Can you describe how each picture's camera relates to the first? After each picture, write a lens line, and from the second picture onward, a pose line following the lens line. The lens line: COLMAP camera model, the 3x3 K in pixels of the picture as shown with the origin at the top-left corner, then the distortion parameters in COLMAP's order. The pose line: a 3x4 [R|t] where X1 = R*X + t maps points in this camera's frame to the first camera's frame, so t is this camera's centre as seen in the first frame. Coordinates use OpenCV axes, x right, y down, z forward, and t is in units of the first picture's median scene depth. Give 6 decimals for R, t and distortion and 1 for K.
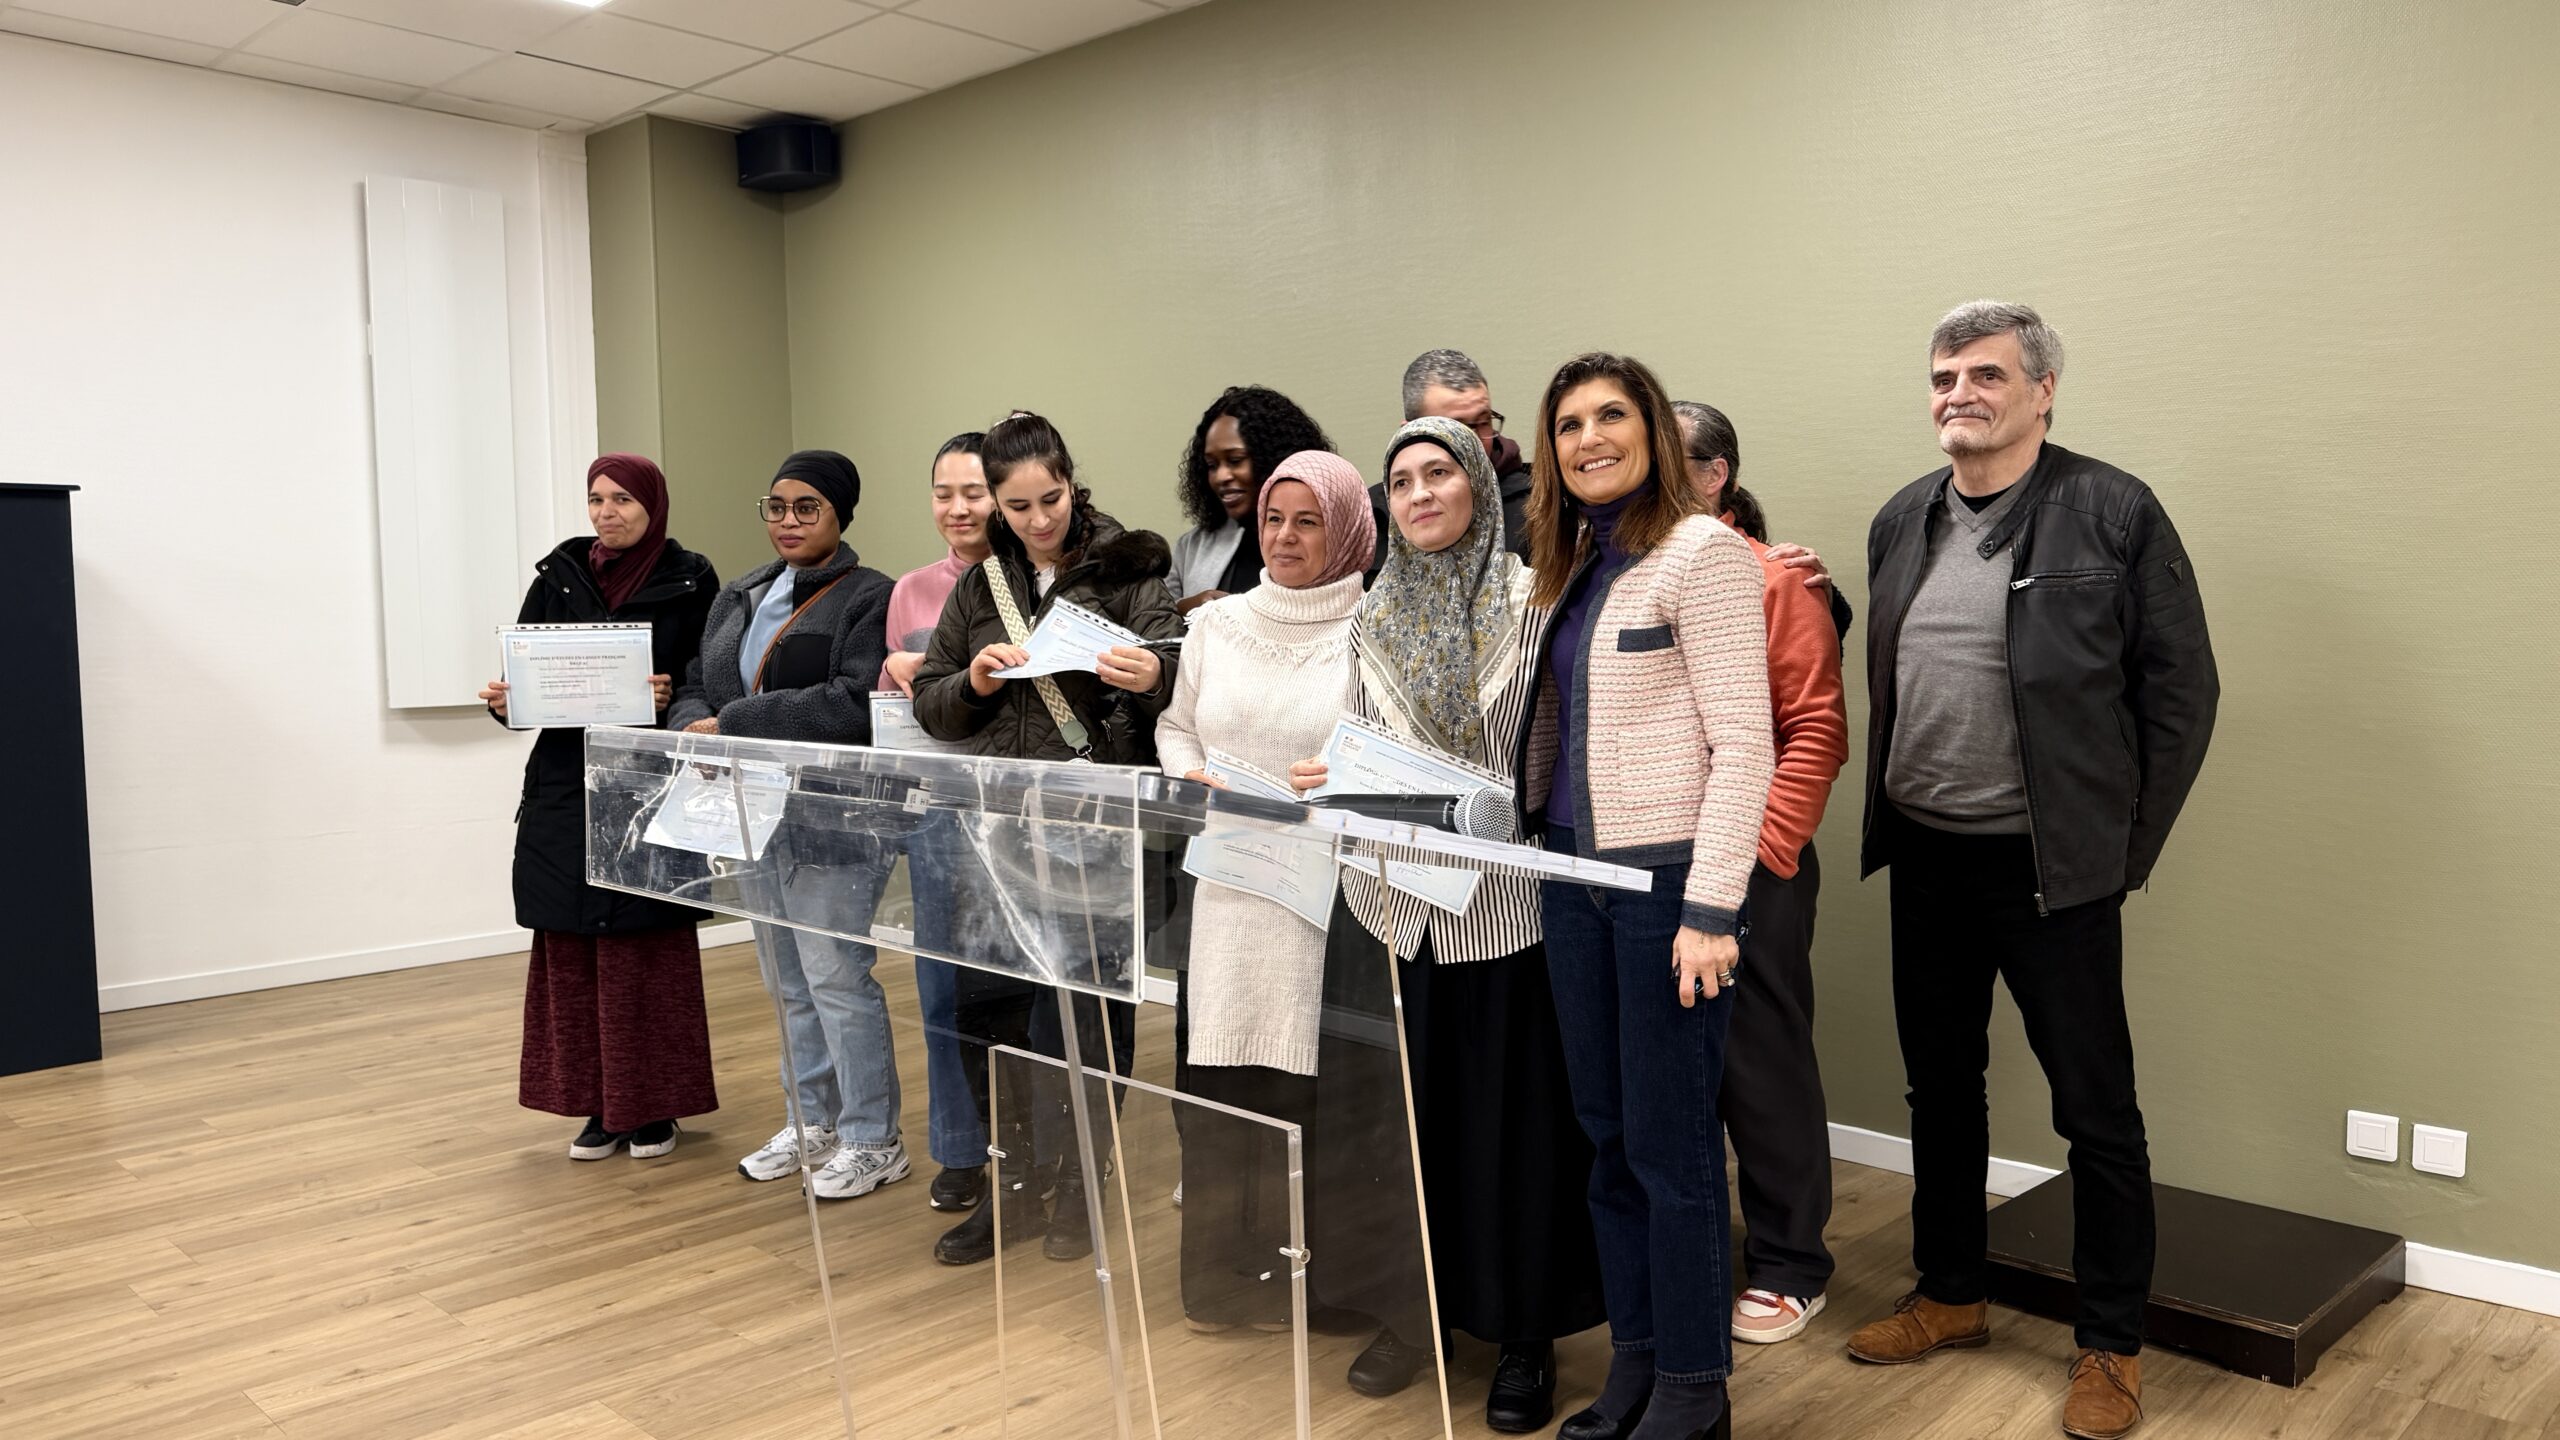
lens RADIAL K [[1822.8, 0, 1292.6], [0, 1822.8, 721.2], [0, 0, 1]] dist [-0.004985, -0.002172]
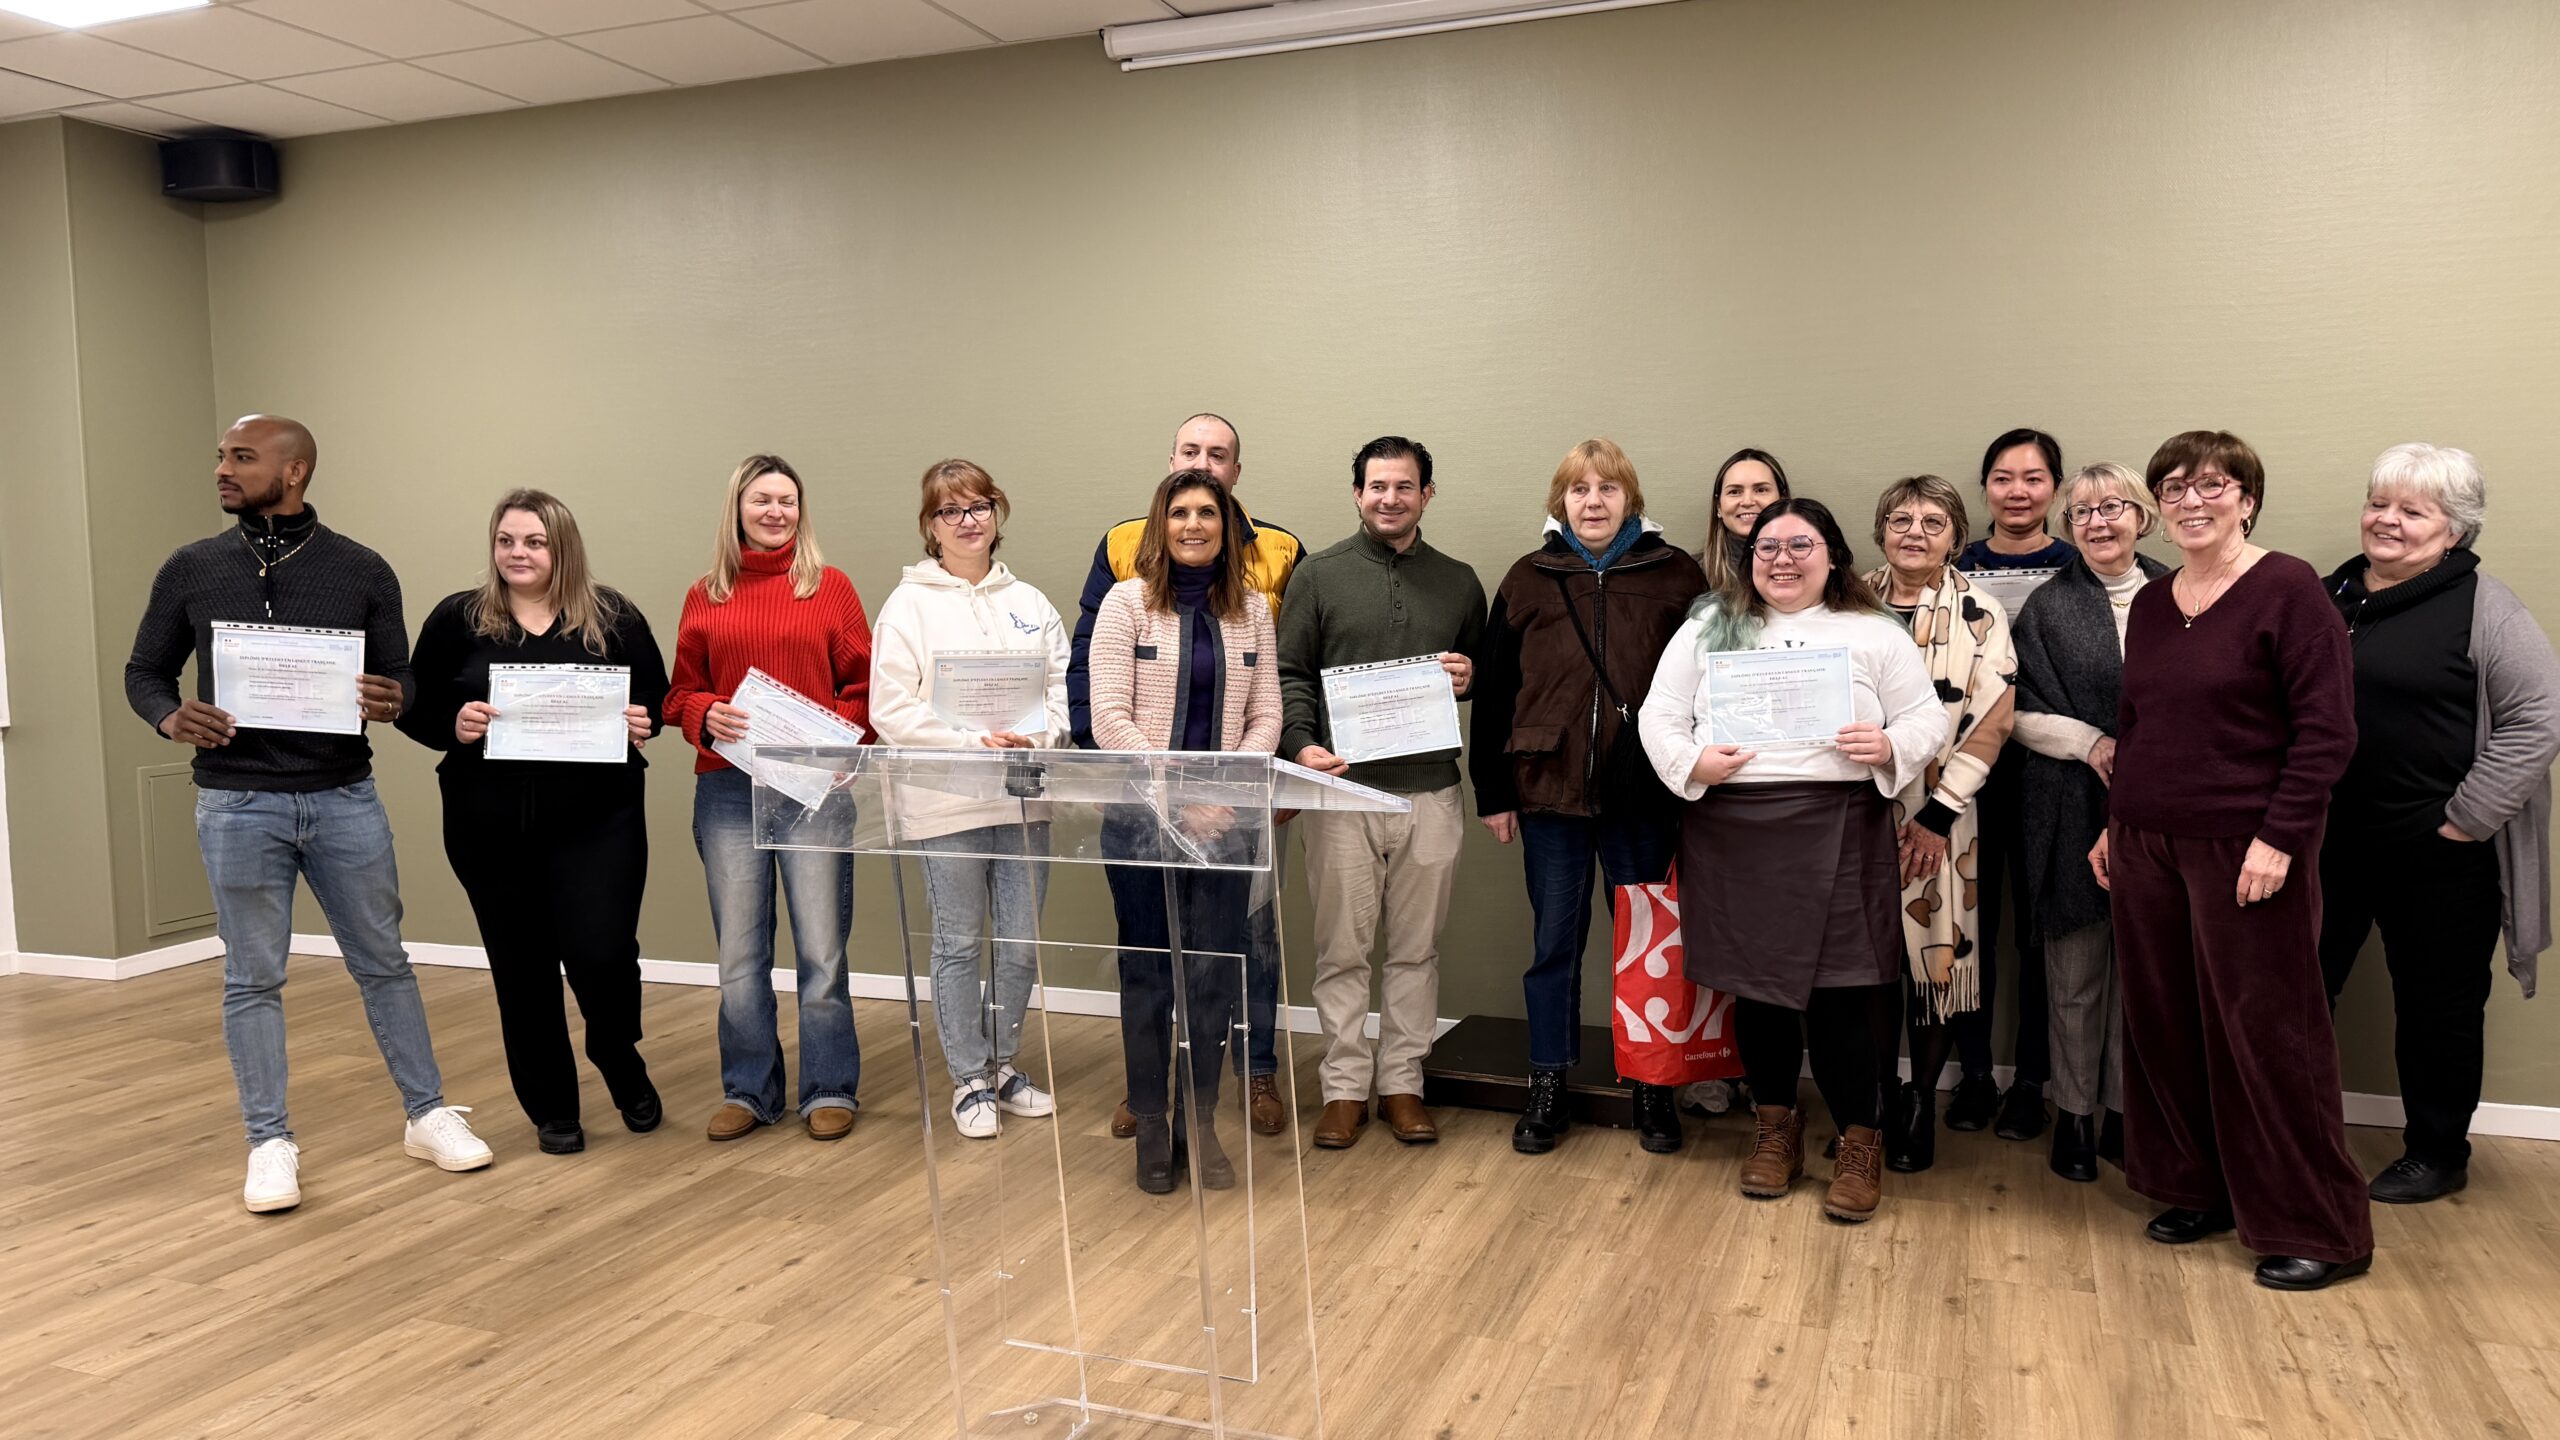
lens RADIAL K [[1822.8, 0, 1292.6], [0, 1822.8, 721.2], [0, 0, 1]] dist [-0.004985, -0.002172]
pose [[0.920026, -0.033462, 0.390426, -0.255958], [0.030140, 0.999439, 0.014635, -0.012298], [-0.390697, -0.001697, 0.920518, -0.261861]]
